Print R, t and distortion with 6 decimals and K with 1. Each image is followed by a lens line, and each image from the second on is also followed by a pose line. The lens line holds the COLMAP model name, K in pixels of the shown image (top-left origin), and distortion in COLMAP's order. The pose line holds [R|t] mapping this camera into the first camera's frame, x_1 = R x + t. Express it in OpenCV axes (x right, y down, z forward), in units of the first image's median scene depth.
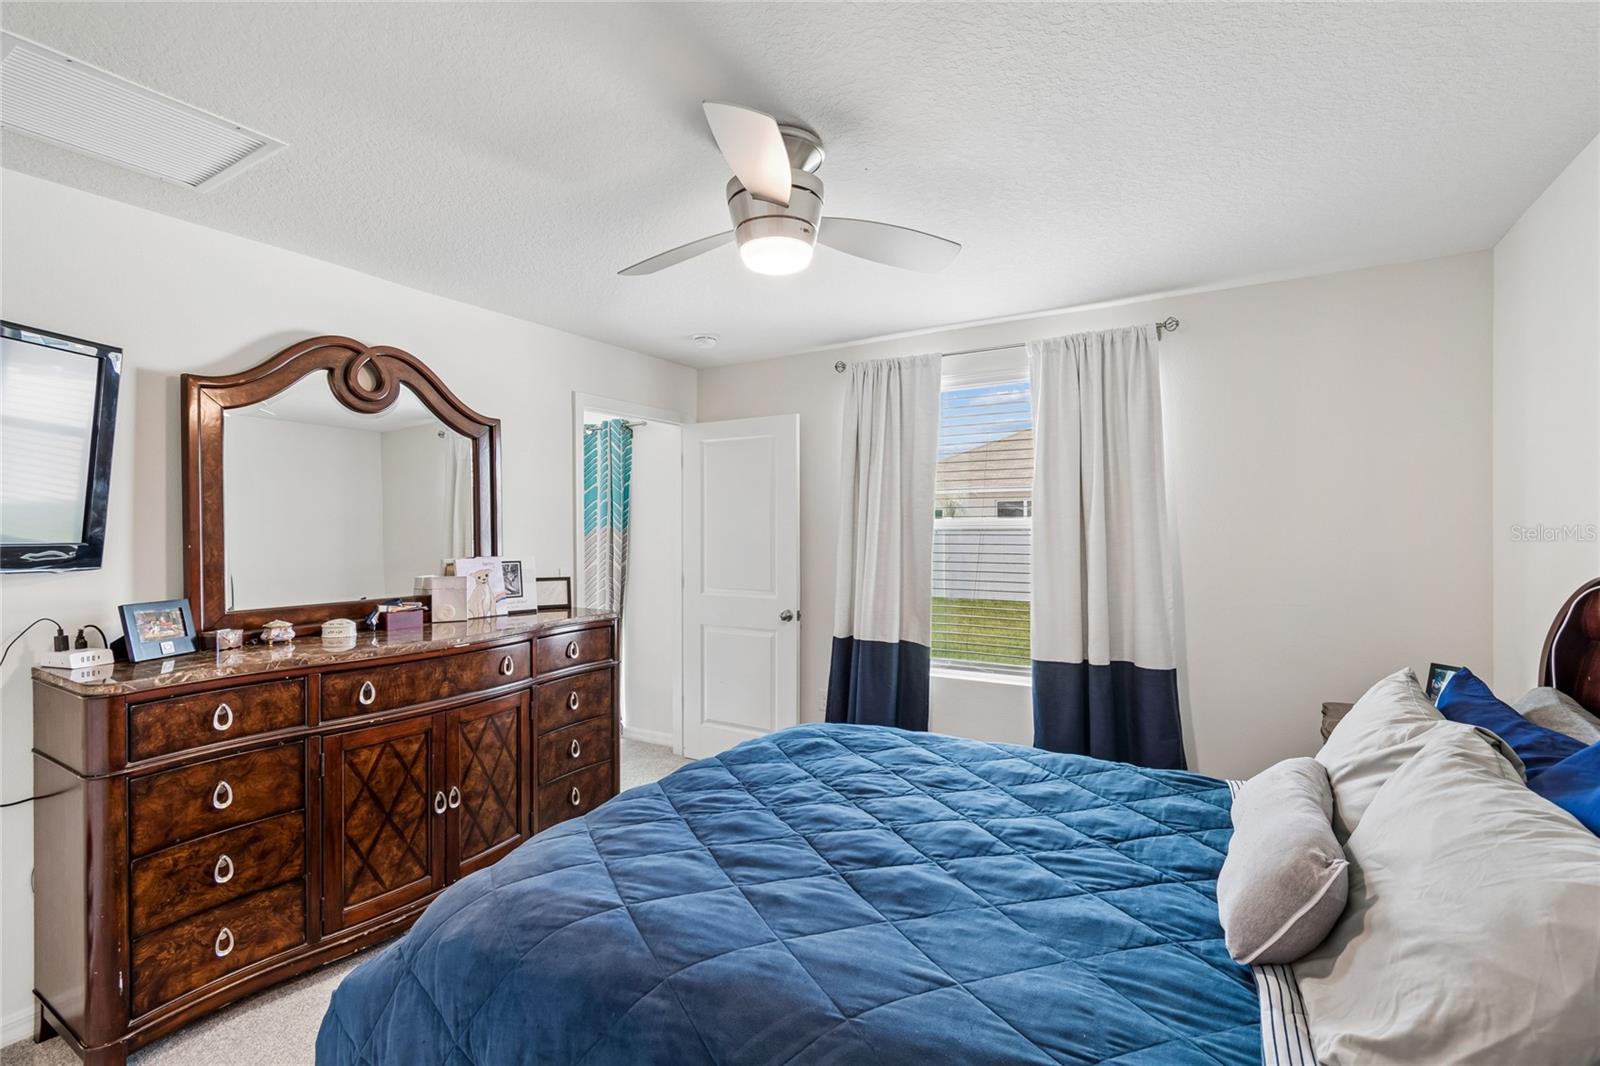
lens RADIAL K [[709.6, 0, 796.5], [0, 709.6, 528.6], [0, 0, 1]] dist [0.007980, -0.004220]
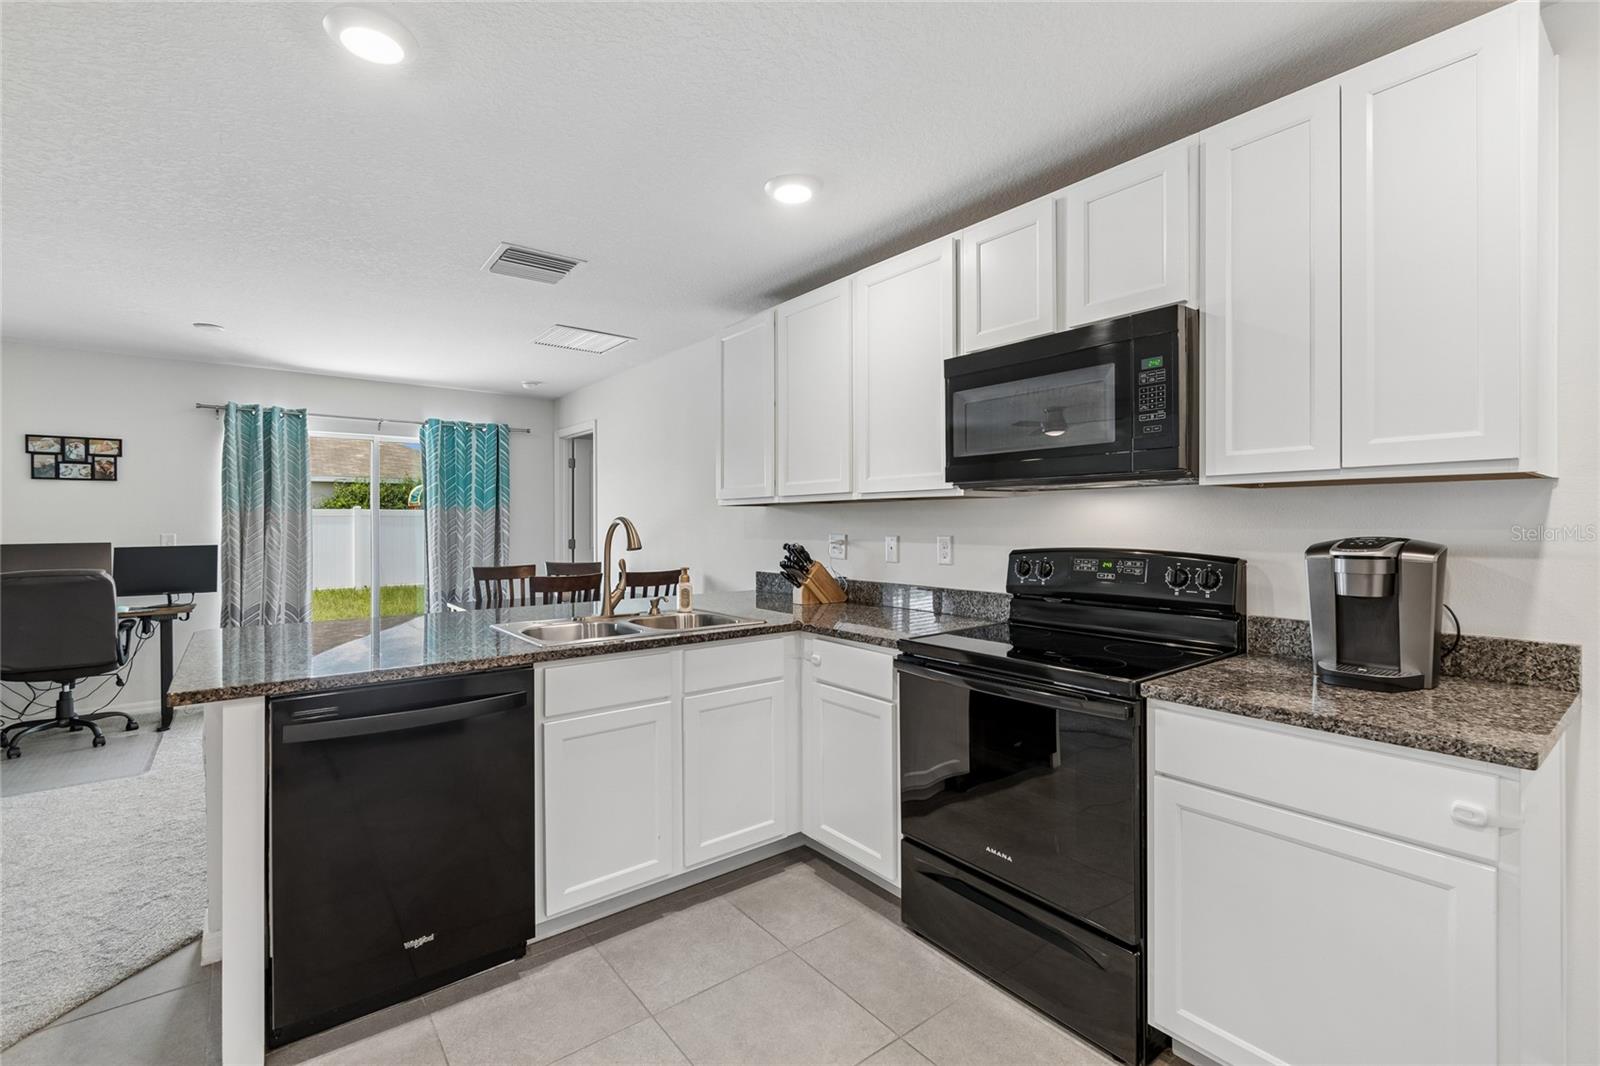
lens RADIAL K [[709.6, 0, 802.9], [0, 709.6, 525.5], [0, 0, 1]] dist [0.007980, -0.004220]
pose [[0.360413, -0.000654, 0.932793, -1.237167], [-0.001269, 0.999998, 0.001191, 0.030681], [-0.932792, -0.001613, 0.360412, 0.007037]]
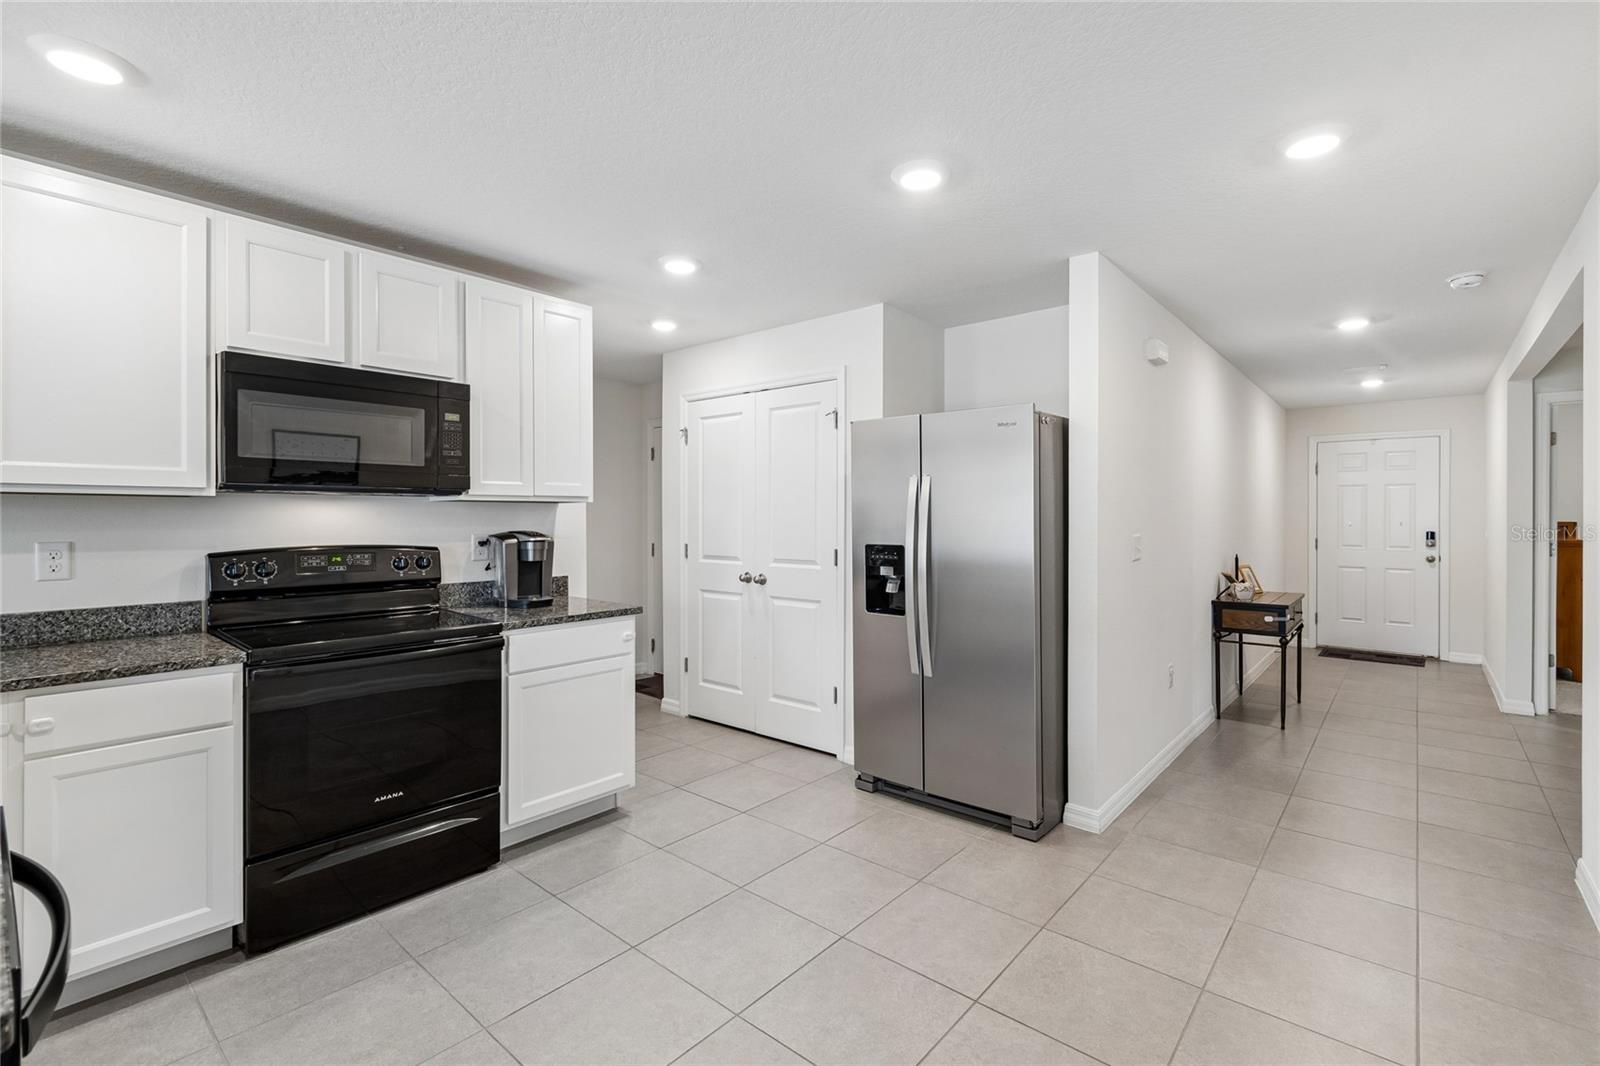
lens RADIAL K [[709.6, 0, 805.1], [0, 709.6, 518.4], [0, 0, 1]] dist [0.007980, -0.004220]
pose [[-0.985096, 0.001659, 0.171995, -1.190797], [0.001471, 0.999998, -0.001219, 0.025862], [-0.171997, -0.000947, -0.985097, 0.478666]]
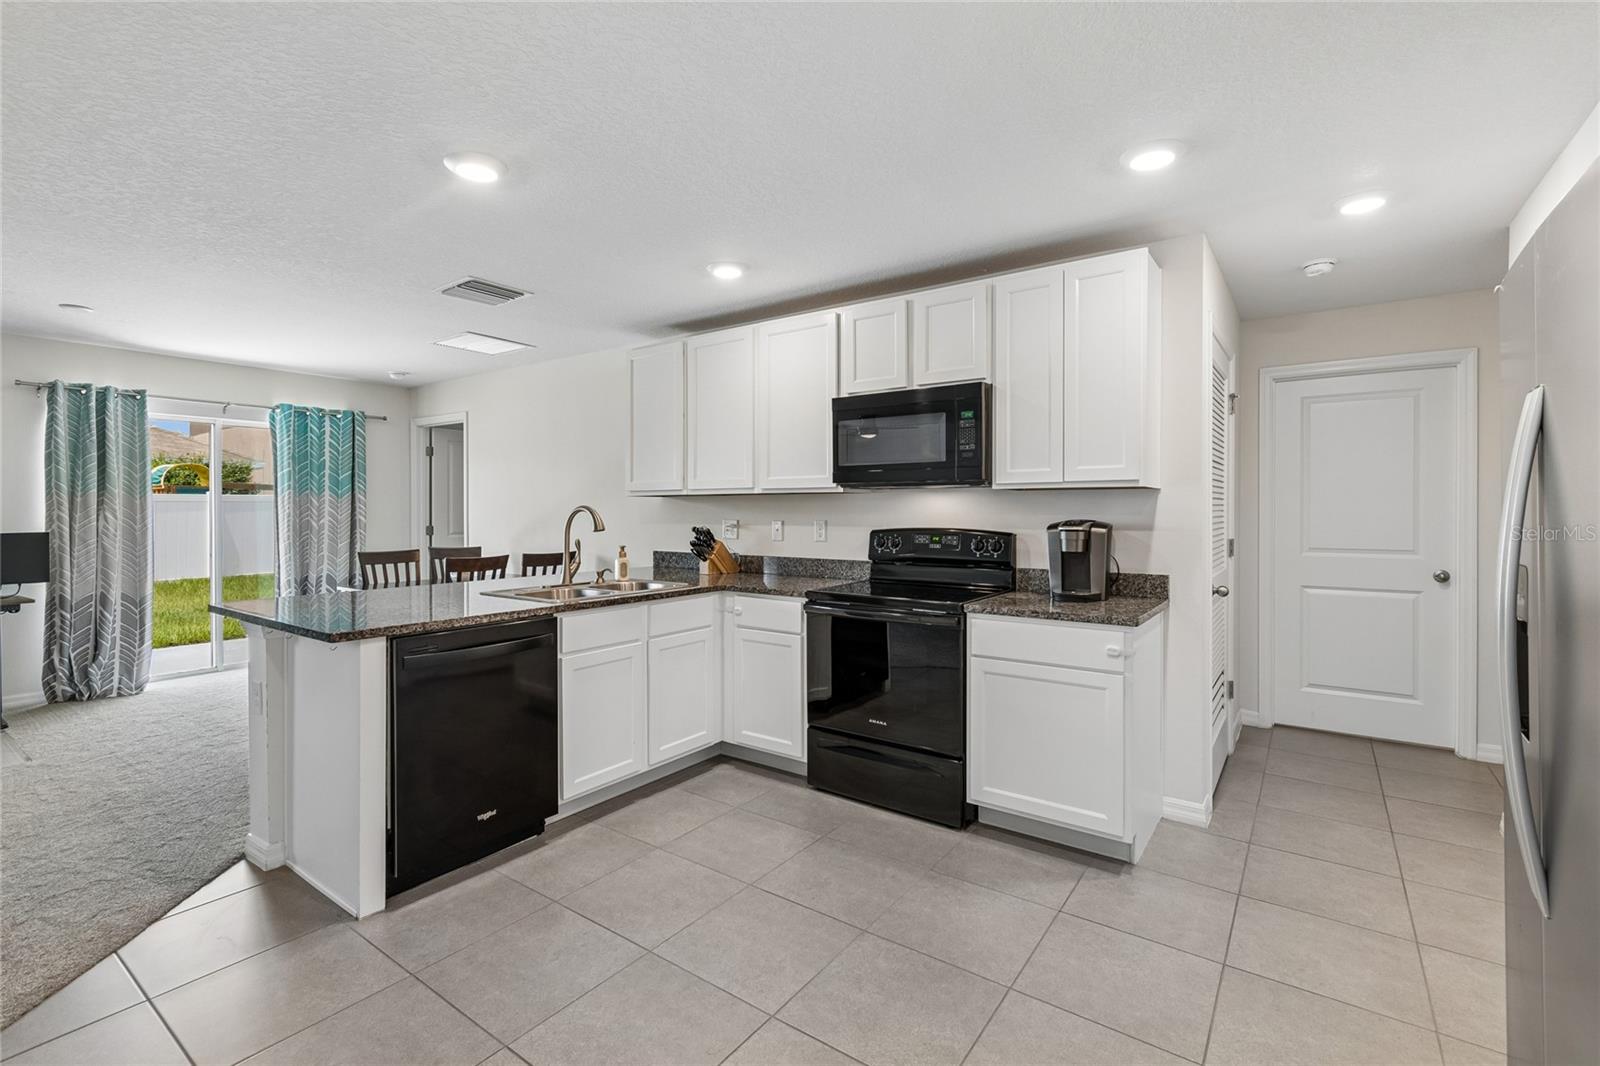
lens RADIAL K [[709.6, 0, 803.1], [0, 709.6, 517.0], [0, 0, 1]] dist [0.007980, -0.004220]
pose [[0.083994, -0.005274, 0.996452, -1.453918], [-0.003694, 0.999977, 0.005604, 0.031490], [-0.996459, -0.004152, 0.083973, 0.061665]]
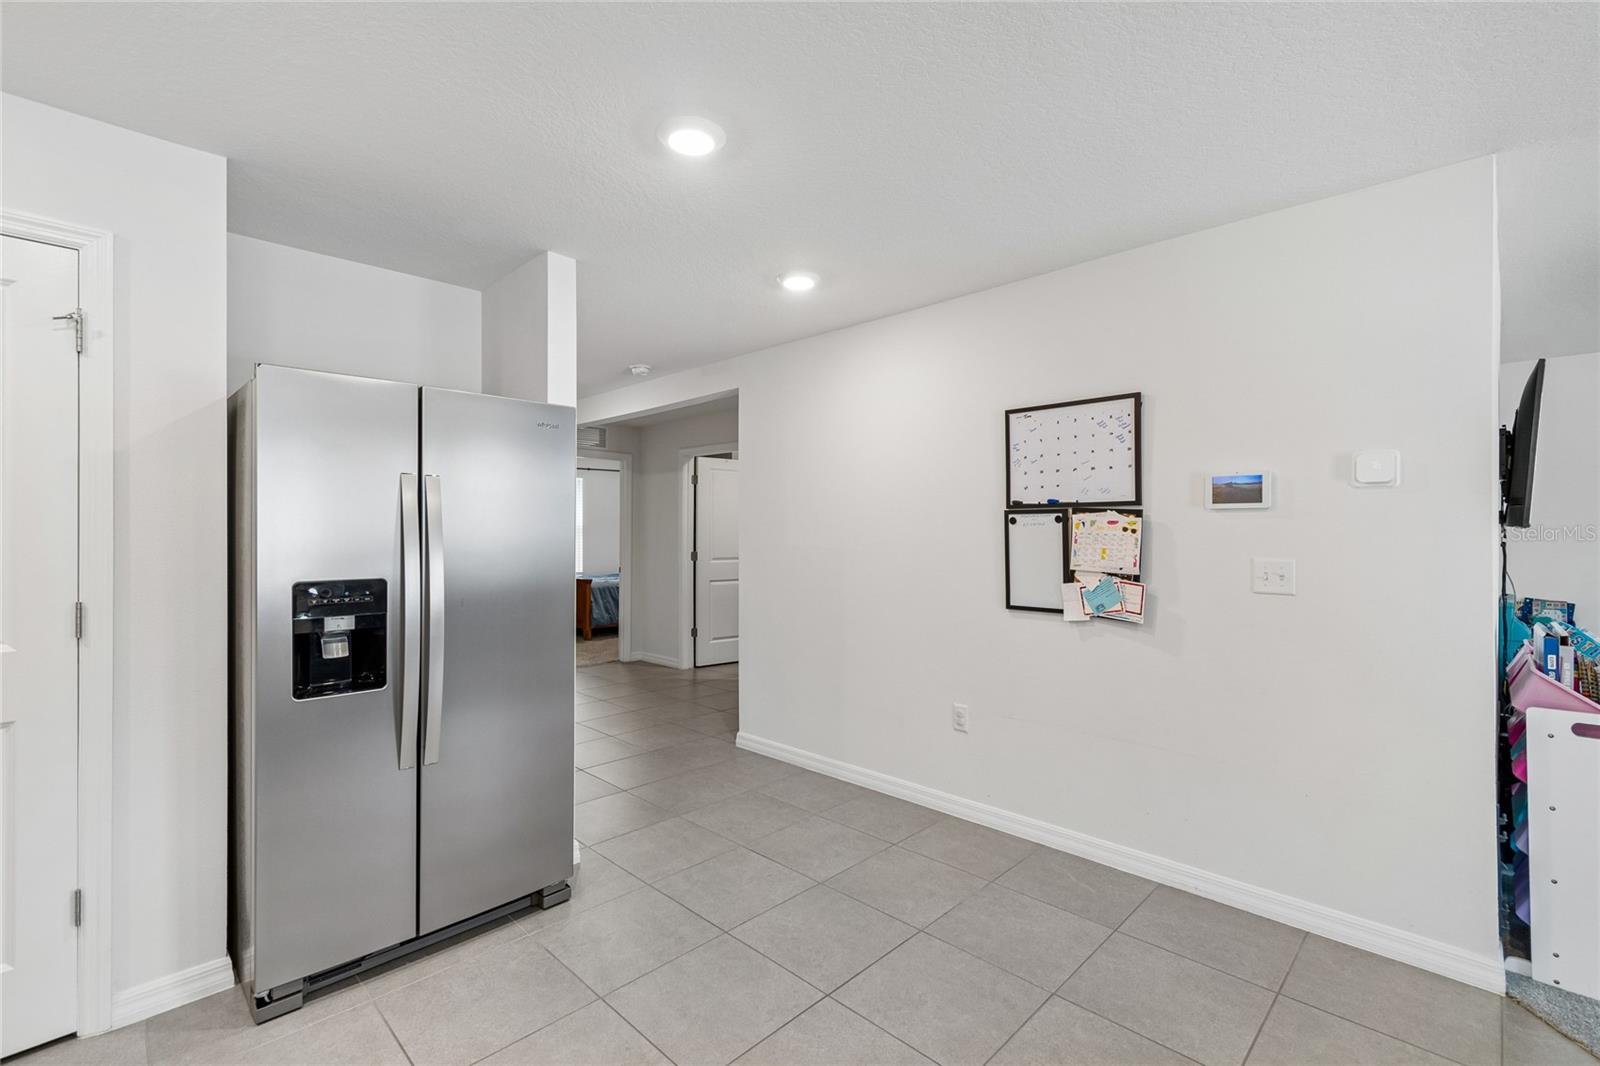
lens RADIAL K [[709.6, 0, 808.9], [0, 709.6, 532.5], [0, 0, 1]] dist [0.007980, -0.004220]
pose [[-0.233439, 0.001791, -0.972370, -0.808199], [0.003450, 0.999994, 0.001014, 0.022517], [0.972365, -0.003118, -0.233444, 0.160592]]
